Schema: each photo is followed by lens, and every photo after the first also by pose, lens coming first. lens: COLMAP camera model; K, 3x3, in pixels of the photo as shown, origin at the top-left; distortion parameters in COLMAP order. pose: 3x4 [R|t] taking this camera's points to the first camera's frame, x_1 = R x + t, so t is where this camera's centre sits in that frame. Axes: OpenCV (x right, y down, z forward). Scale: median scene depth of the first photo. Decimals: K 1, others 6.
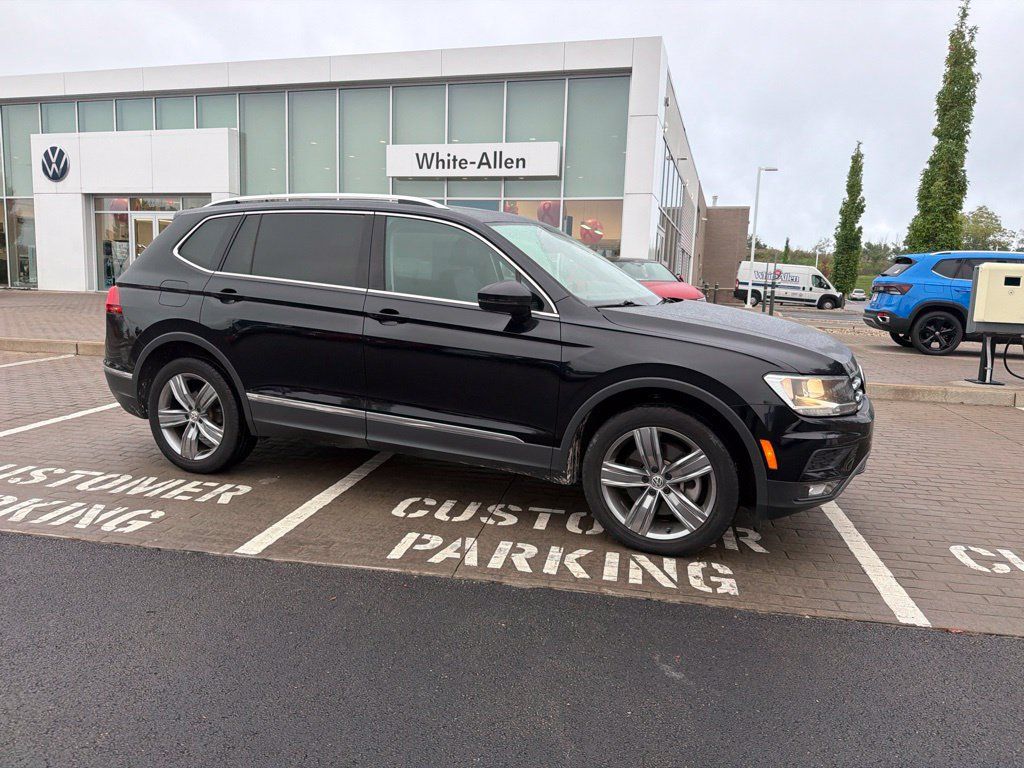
lens RADIAL K [[719.4, 0, 518.2], [0, 719.4, 380.9], [0, 0, 1]] dist [0.038030, -0.051672]
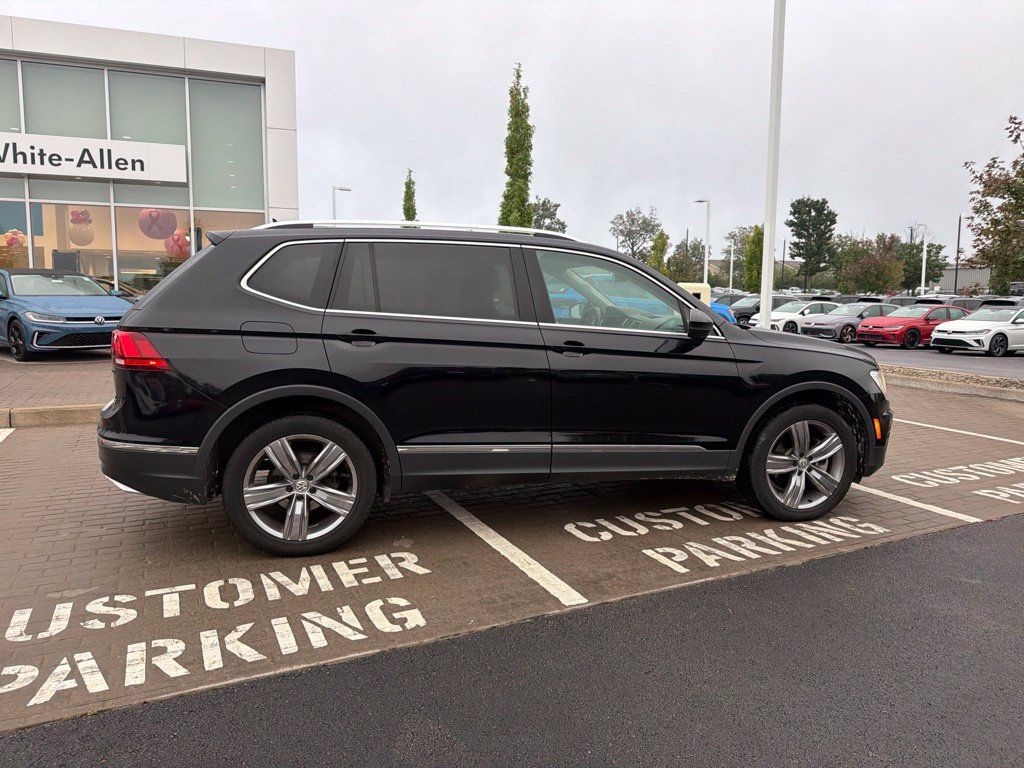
lens RADIAL K [[719.4, 0, 519.4], [0, 719.4, 379.4], [0, 0, 1]] dist [0.038030, -0.051672]
pose [[0.799299, -0.087811, 0.594484, -0.723154], [0.099632, 0.994939, 0.013005, -0.056959], [-0.592617, 0.048835, 0.804002, 0.196924]]
